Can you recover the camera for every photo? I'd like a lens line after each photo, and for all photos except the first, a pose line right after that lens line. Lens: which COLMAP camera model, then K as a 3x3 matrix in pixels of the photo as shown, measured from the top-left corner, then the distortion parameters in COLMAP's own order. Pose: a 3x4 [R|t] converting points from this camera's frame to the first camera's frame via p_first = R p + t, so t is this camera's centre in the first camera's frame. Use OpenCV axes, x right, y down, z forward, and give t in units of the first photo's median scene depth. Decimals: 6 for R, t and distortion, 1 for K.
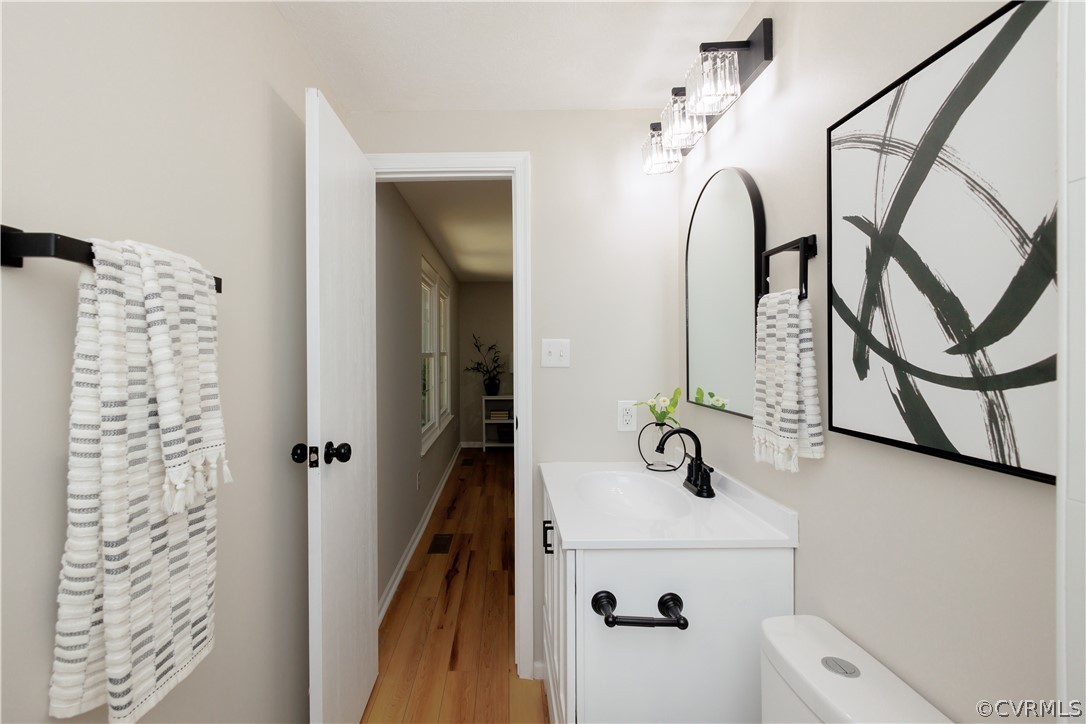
lens RADIAL K [[462.3, 0, 543.1], [0, 462.3, 359.9], [0, 0, 1]] dist [-0.004438, 0.000260]
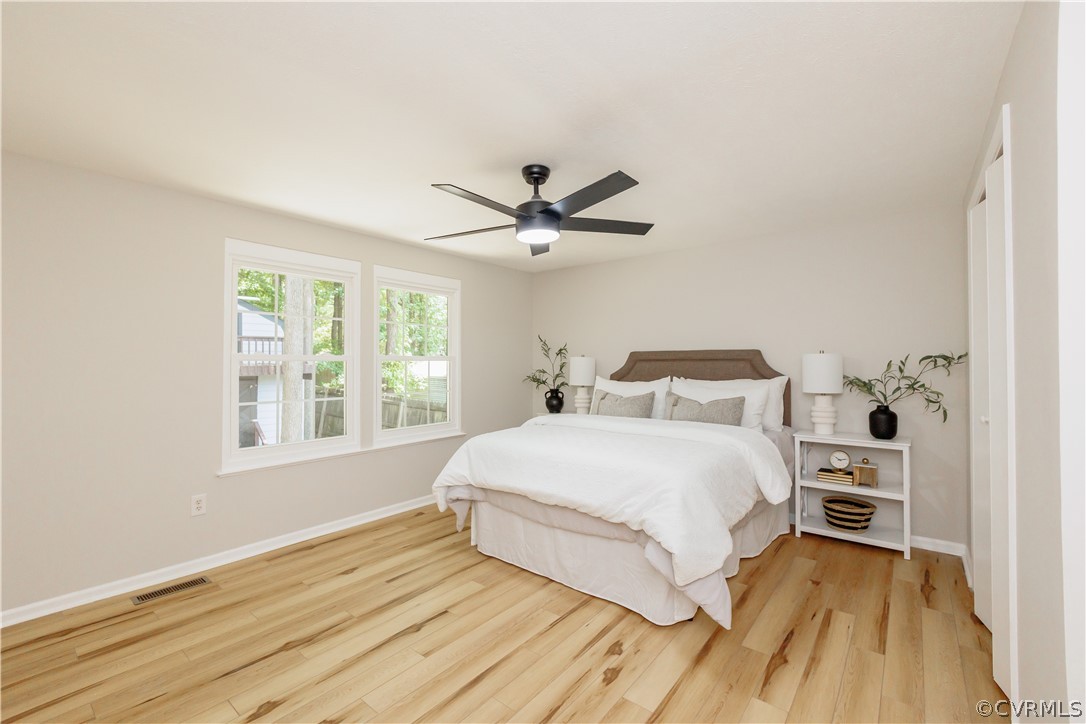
lens RADIAL K [[462.3, 0, 543.1], [0, 462.3, 359.9], [0, 0, 1]] dist [-0.004438, 0.000260]
pose [[0.727845, -0.004449, -0.685727, 0.864677], [-0.011033, 0.999774, -0.018198, 0.004104], [0.685653, 0.020811, 0.727631, 0.913362]]
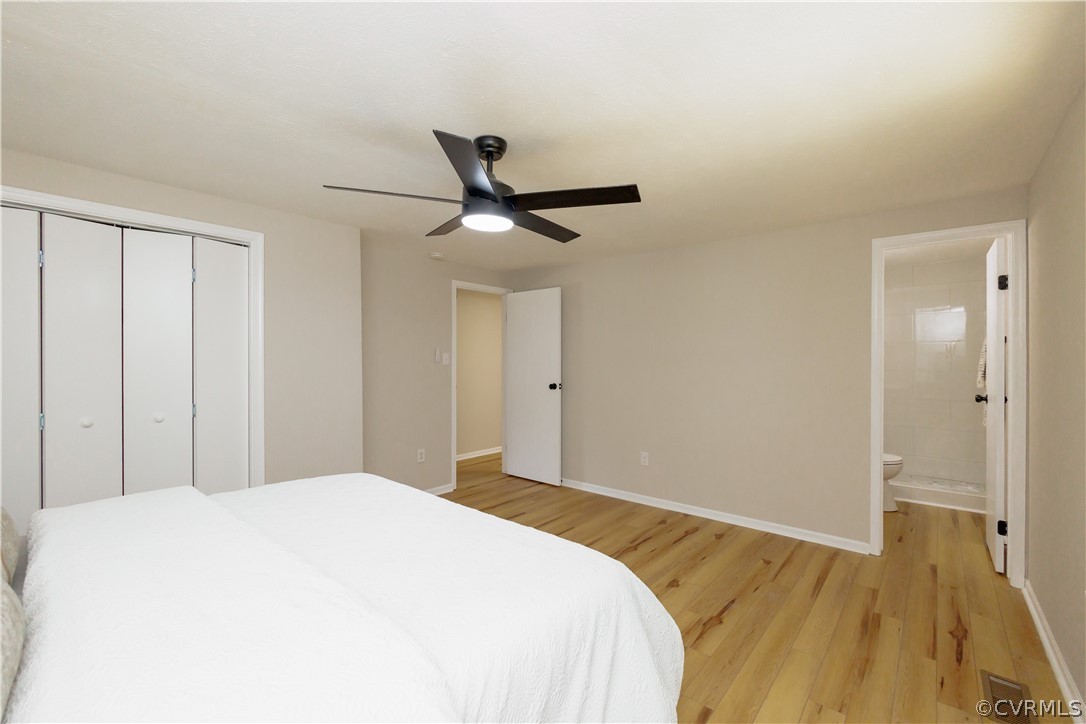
lens RADIAL K [[462.3, 0, 543.1], [0, 462.3, 359.9], [0, 0, 1]] dist [-0.004438, 0.000260]
pose [[-0.704290, 0.002728, 0.709907, -0.237774], [0.009517, 0.999939, 0.005599, -0.021357], [-0.709848, 0.010700, -0.704274, 1.915189]]
